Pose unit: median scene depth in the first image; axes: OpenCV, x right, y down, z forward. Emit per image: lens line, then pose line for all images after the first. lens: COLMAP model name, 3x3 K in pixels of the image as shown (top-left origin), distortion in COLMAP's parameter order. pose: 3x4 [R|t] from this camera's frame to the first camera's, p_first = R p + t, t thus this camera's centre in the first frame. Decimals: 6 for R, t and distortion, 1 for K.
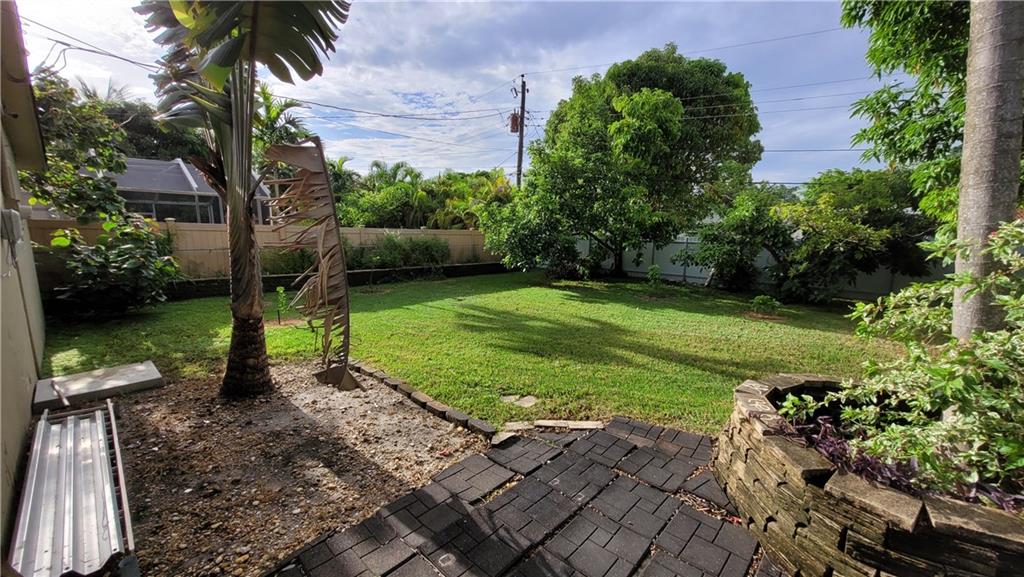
lens RADIAL K [[400.3, 0, 505.5], [0, 400.3, 295.4], [0, 0, 1]] dist [0.003685, -0.000202]
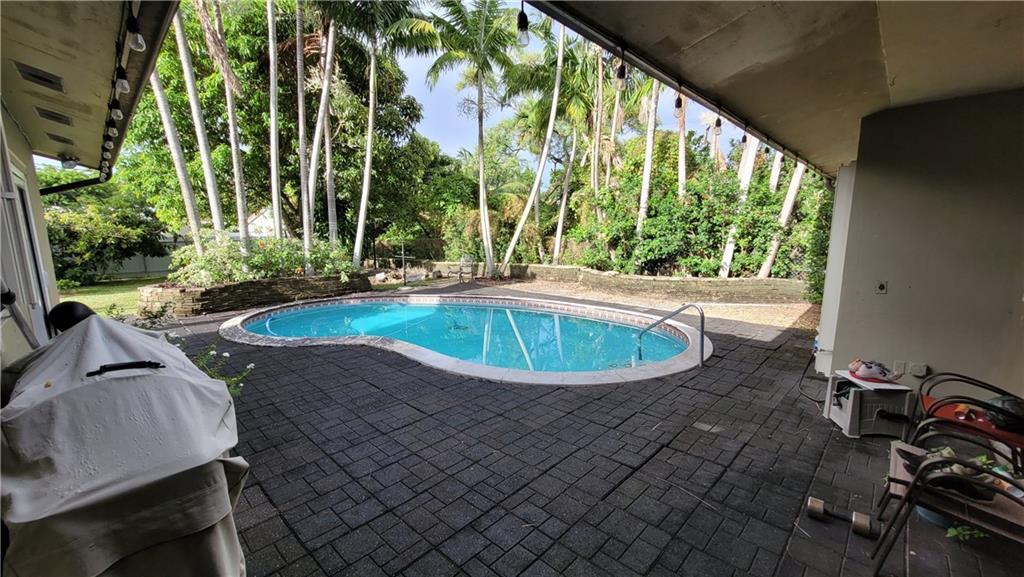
lens RADIAL K [[400.3, 0, 515.4], [0, 400.3, 292.7], [0, 0, 1]] dist [0.003685, -0.000202]
pose [[0.007678, -0.168352, 0.985697, -0.699241], [0.168298, 0.971882, 0.164682, 0.079153], [-0.985706, 0.164627, 0.035795, -0.536875]]
